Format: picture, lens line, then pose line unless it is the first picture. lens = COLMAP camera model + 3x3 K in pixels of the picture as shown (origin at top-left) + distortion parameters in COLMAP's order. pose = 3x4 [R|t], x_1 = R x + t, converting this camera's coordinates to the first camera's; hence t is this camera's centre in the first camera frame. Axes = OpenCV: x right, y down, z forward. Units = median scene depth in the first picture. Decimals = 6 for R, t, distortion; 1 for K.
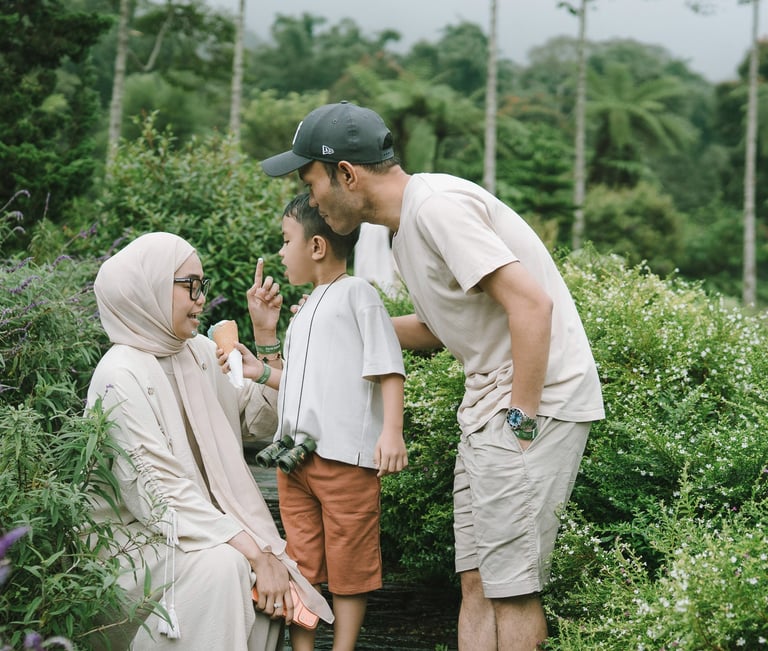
lens RADIAL K [[1463.5, 0, 384.0], [0, 1463.5, 325.5], [0, 0, 1]] dist [-0.077199, 0.030851]
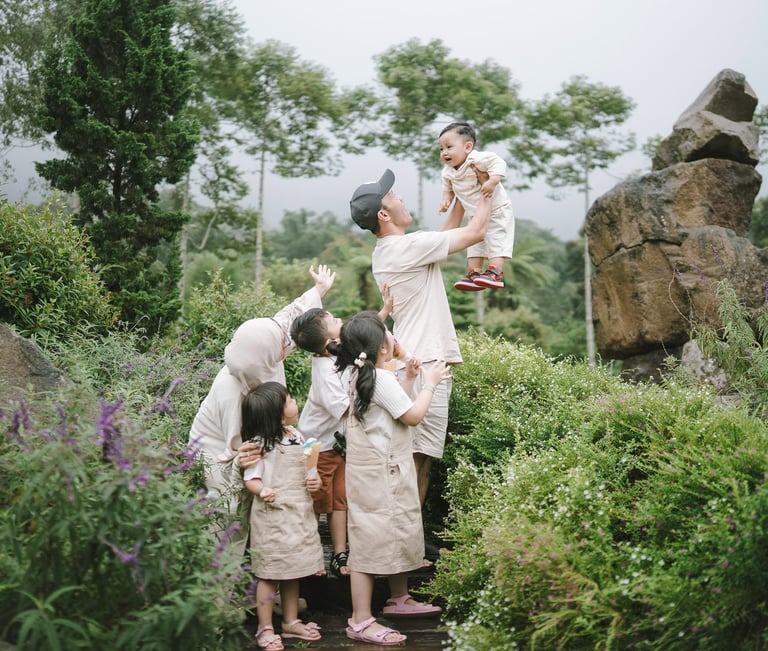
lens RADIAL K [[1076.0, 0, 384.0], [0, 1076.0, 325.5], [0, 0, 1]] dist [-0.012247, -0.025713]
pose [[0.998767, -0.041850, 0.026695, -0.001466], [0.044347, 0.993892, -0.101054, 0.033656], [-0.022303, 0.102113, 0.994523, -0.150054]]
